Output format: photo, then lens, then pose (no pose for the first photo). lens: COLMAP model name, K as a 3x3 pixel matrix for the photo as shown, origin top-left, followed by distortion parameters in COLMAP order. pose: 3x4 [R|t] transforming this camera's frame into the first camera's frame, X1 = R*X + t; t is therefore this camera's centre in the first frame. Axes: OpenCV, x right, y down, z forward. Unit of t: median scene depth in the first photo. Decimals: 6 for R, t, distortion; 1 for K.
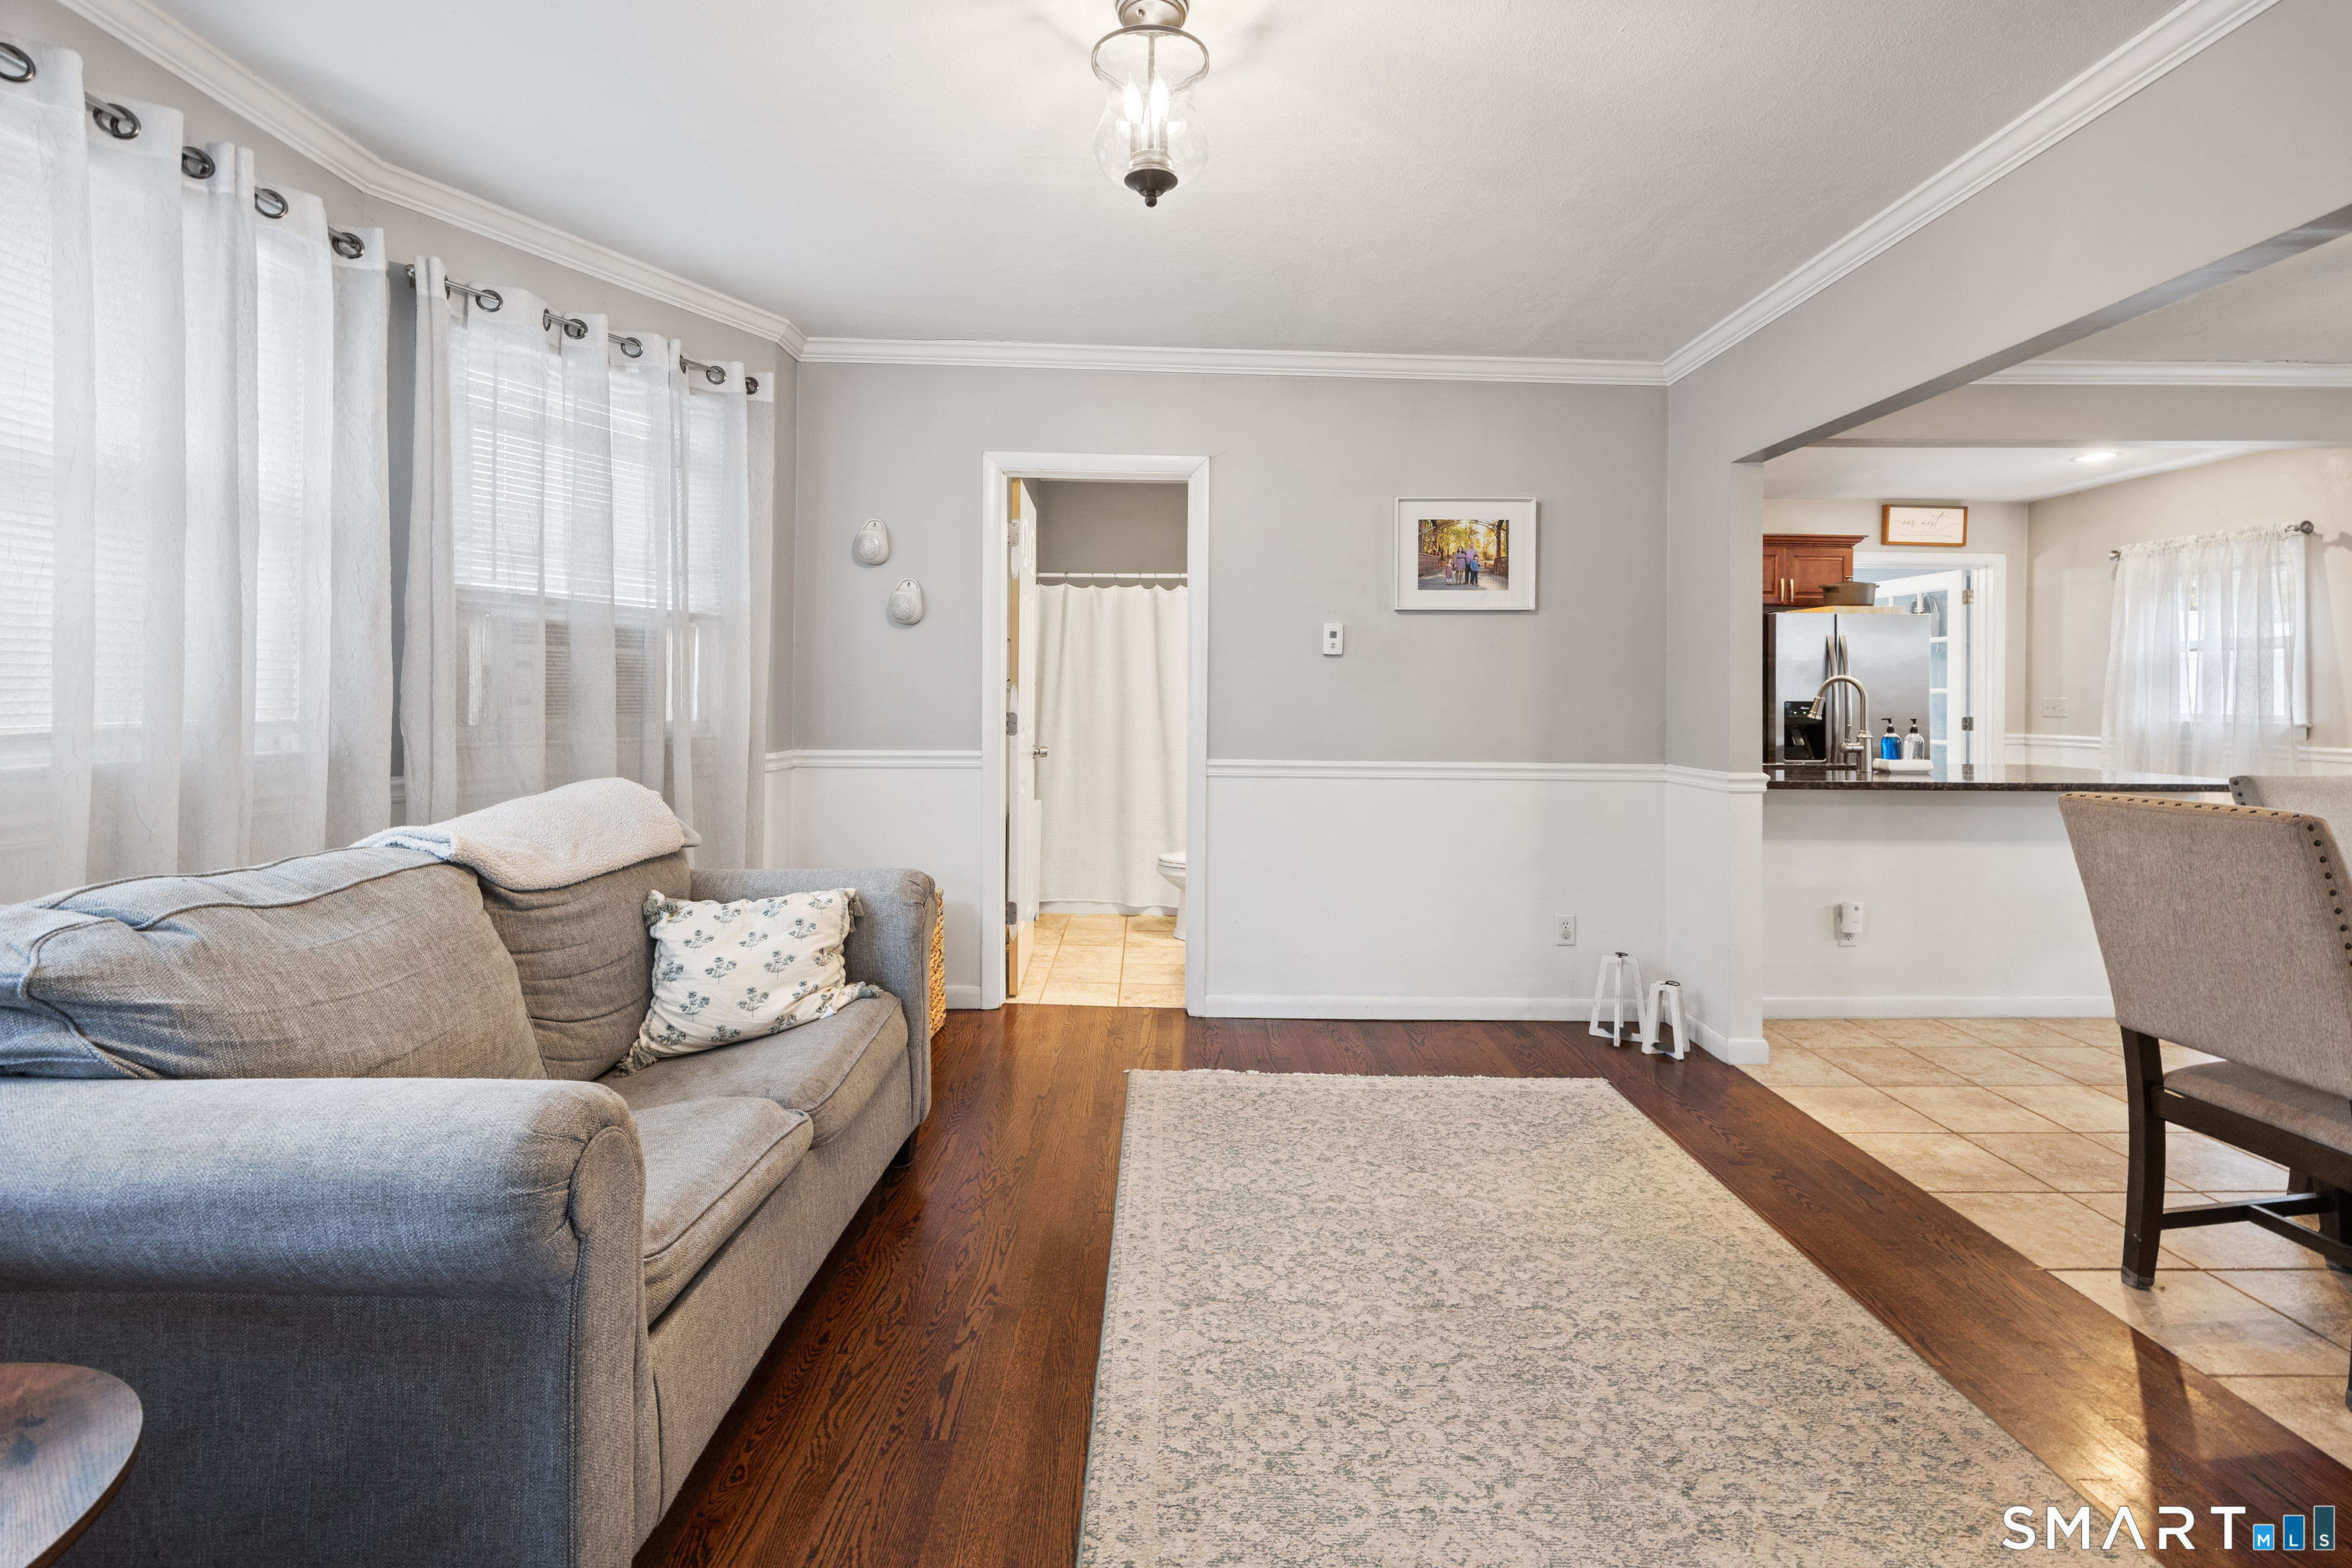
lens RADIAL K [[1019.4, 0, 1178.8], [0, 1019.4, 678.7], [0, 0, 1]] dist [0.011713, -0.000108]
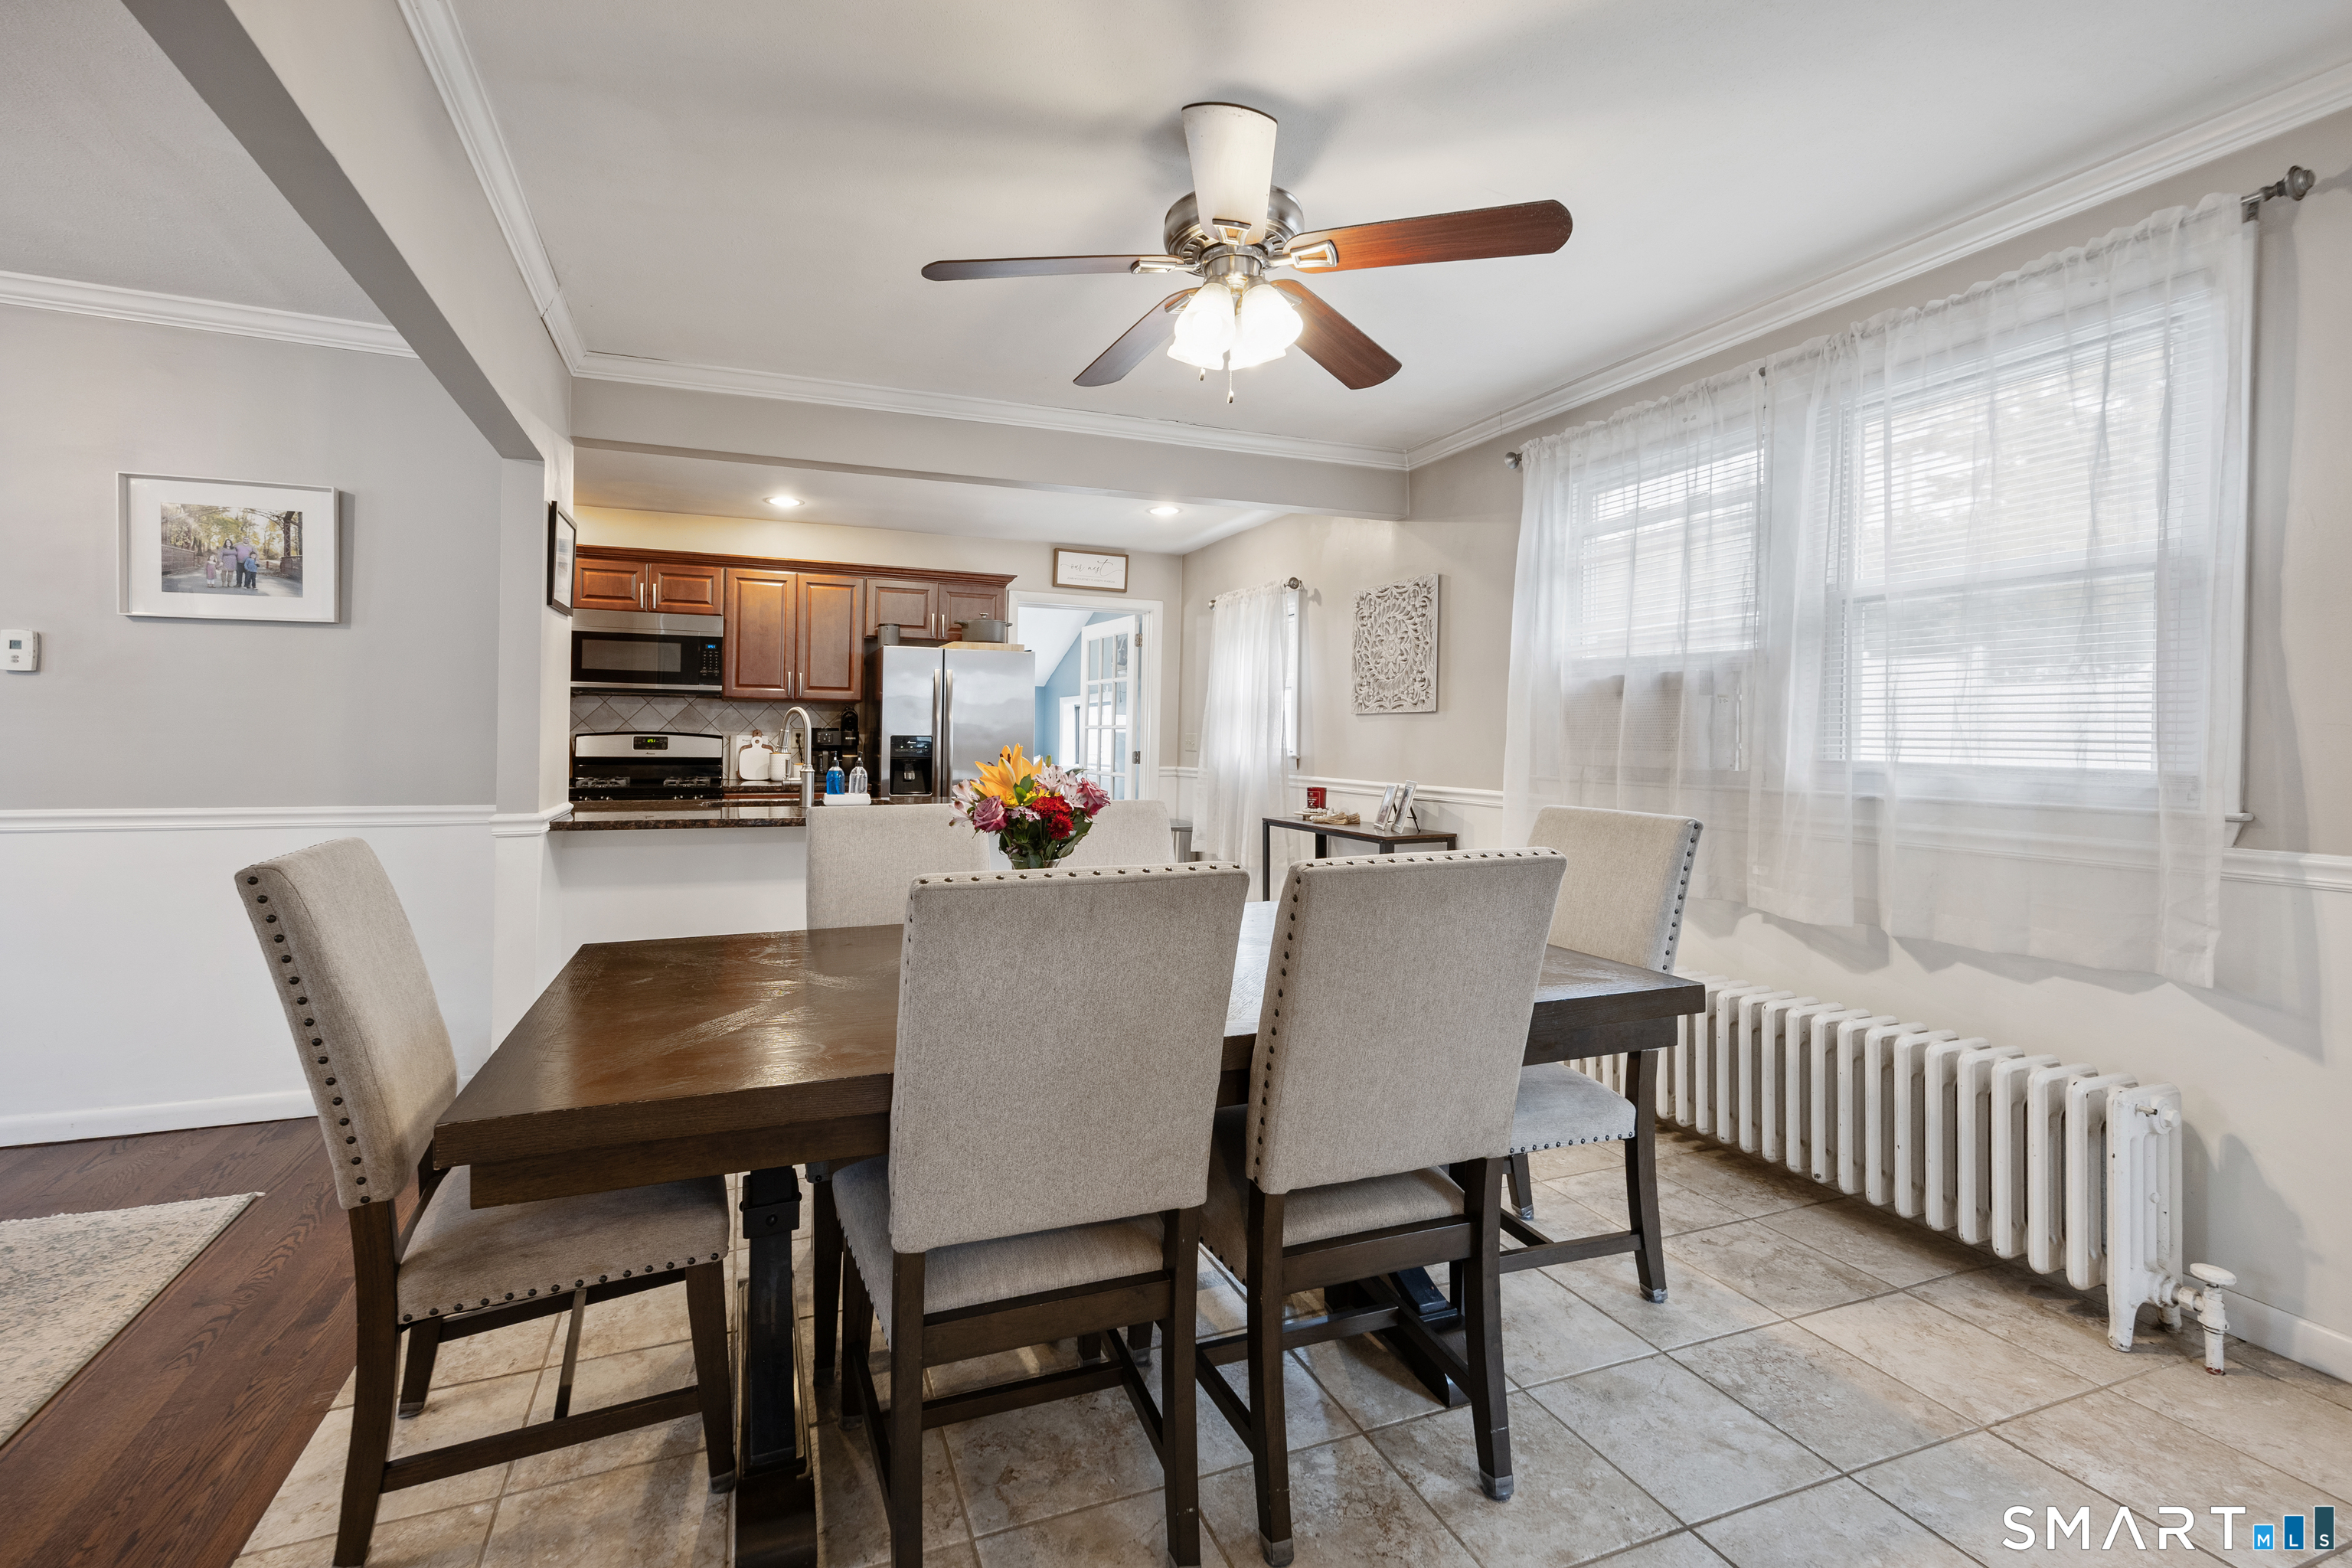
lens RADIAL K [[990.3, 0, 1113.1], [0, 990.3, 735.7], [0, 0, 1]] dist [0.001579, 0.000008]
pose [[0.946553, 0.002369, 0.322540, 0.763465], [-0.008464, 0.999811, 0.017498, 0.005617], [-0.322438, -0.019292, 0.946394, 0.034575]]
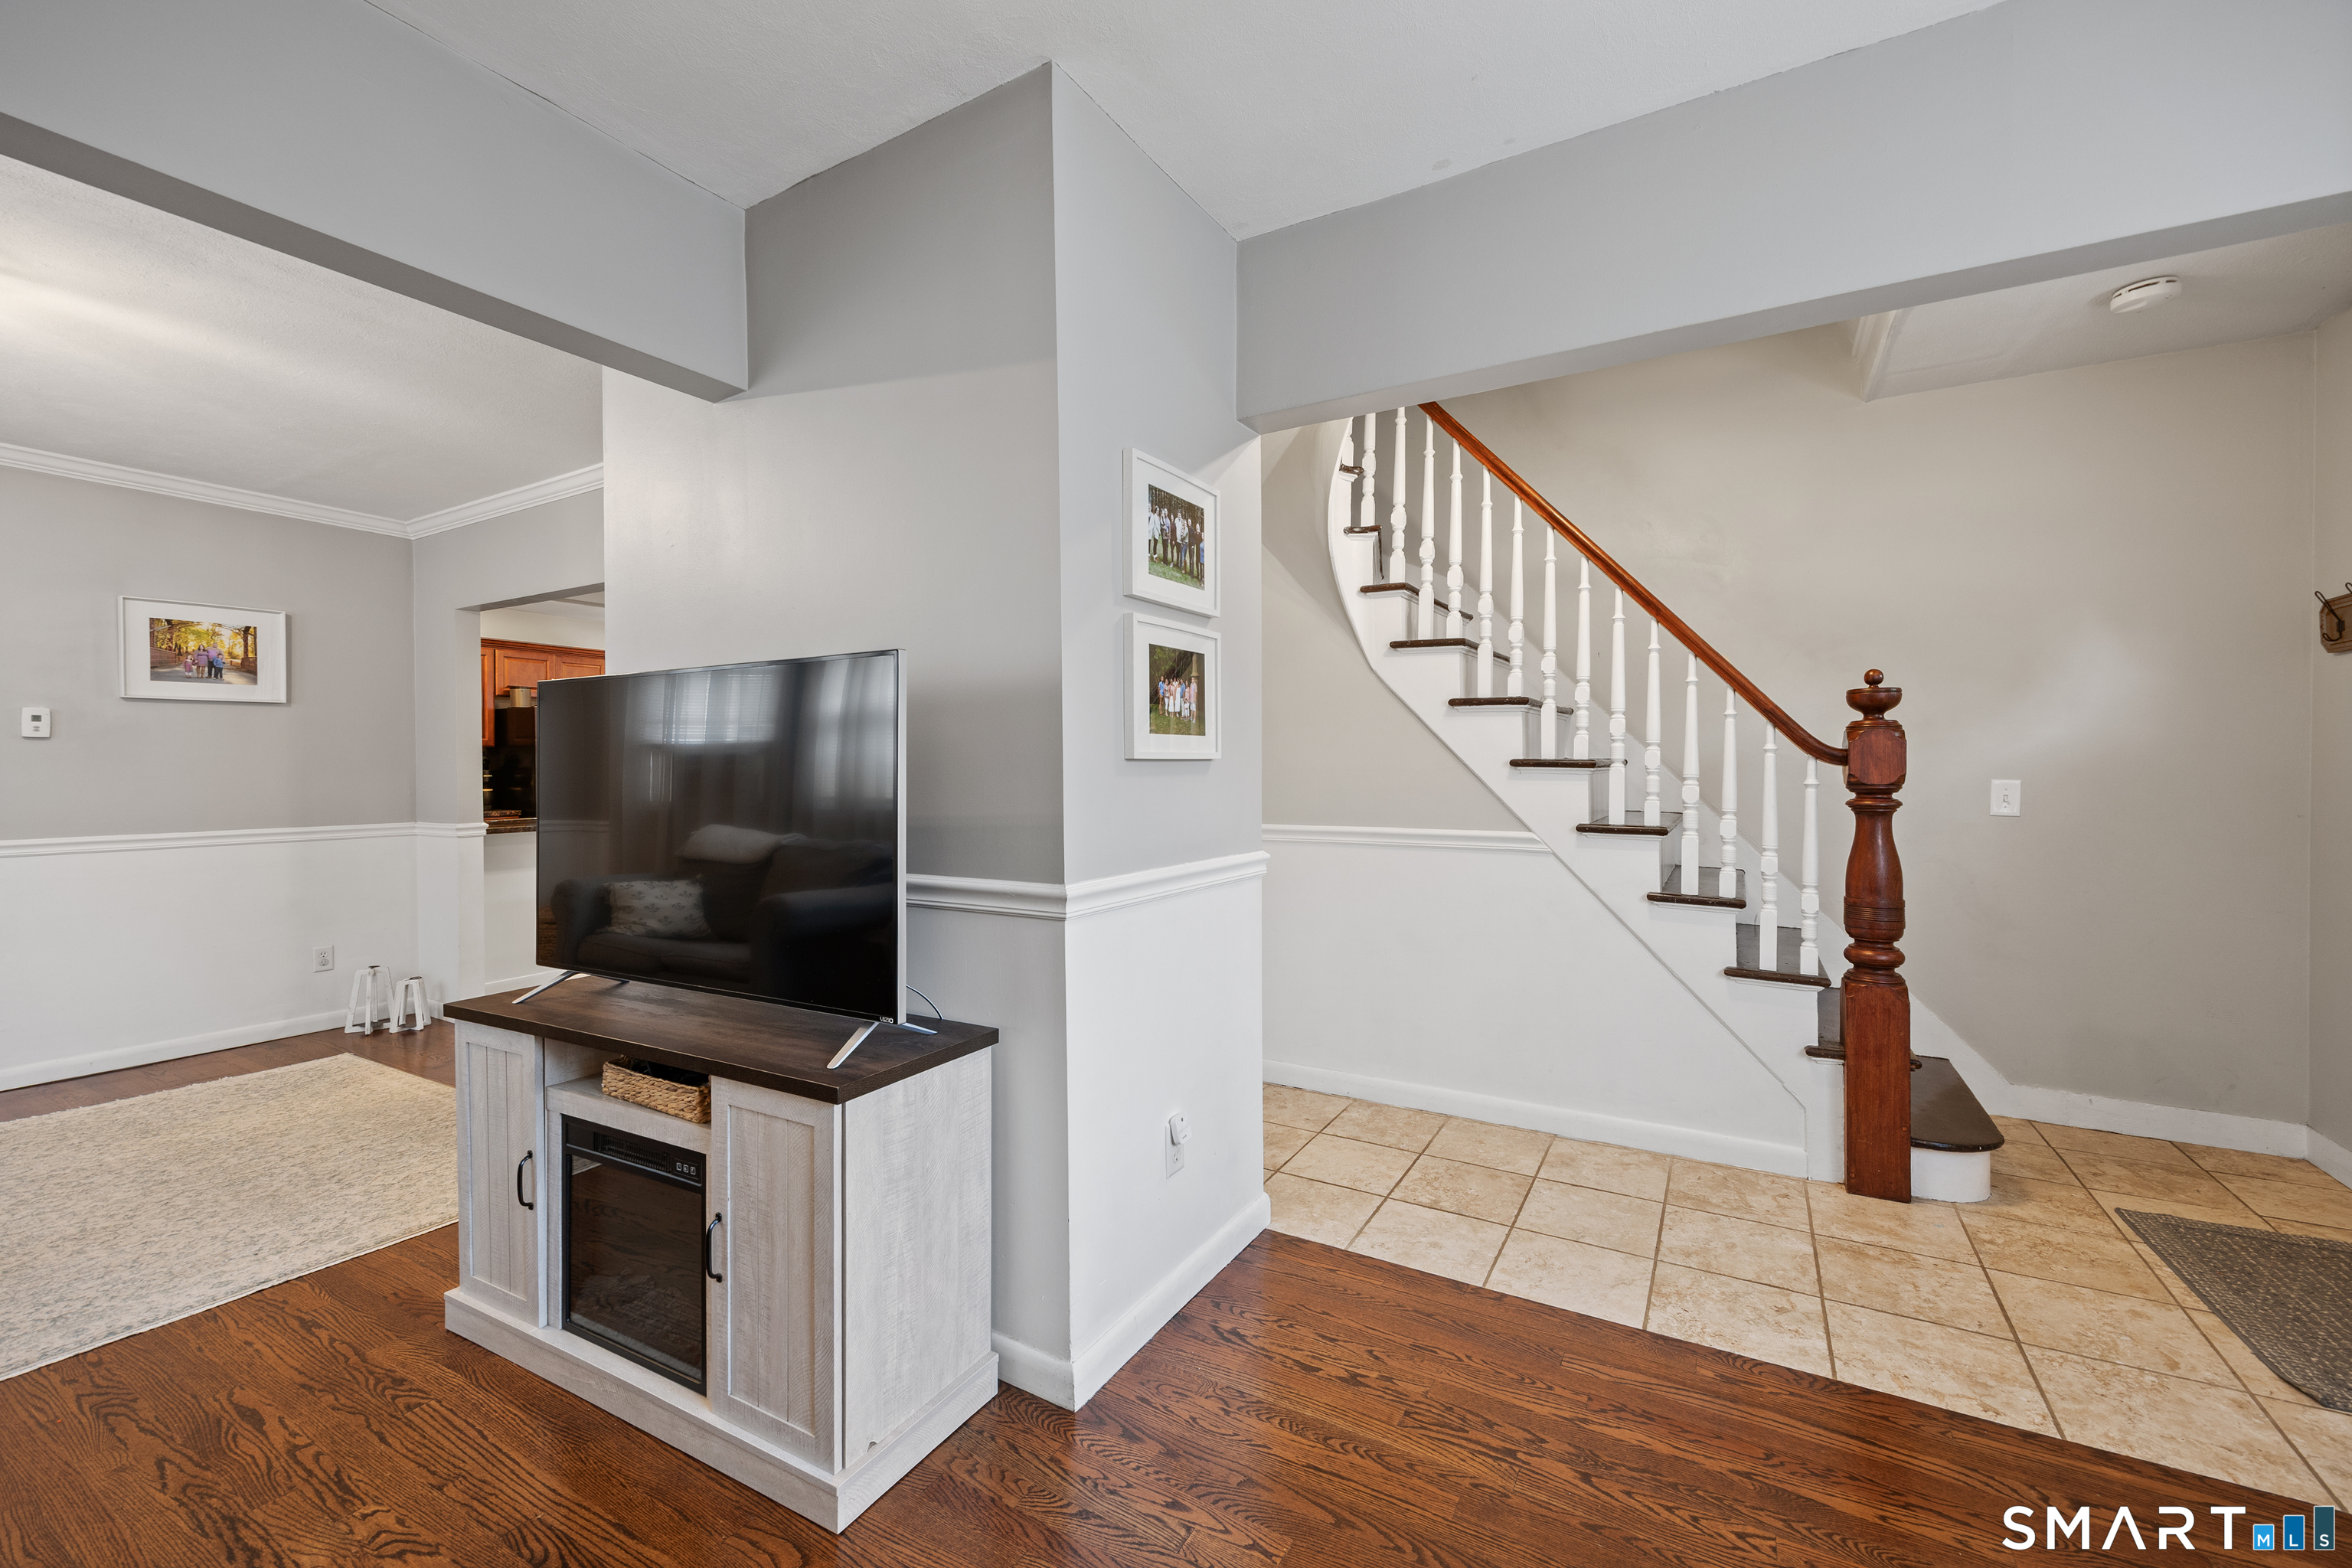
lens RADIAL K [[960.0, 0, 1166.5], [0, 960.0, 773.4], [0, 0, 1]] dist [-0.000318, -0.000246]
pose [[0.517061, -0.018766, 0.855743, -0.102092], [0.002241, 0.999786, 0.020571, -0.004816], [-0.855946, -0.008718, 0.516992, -0.555777]]
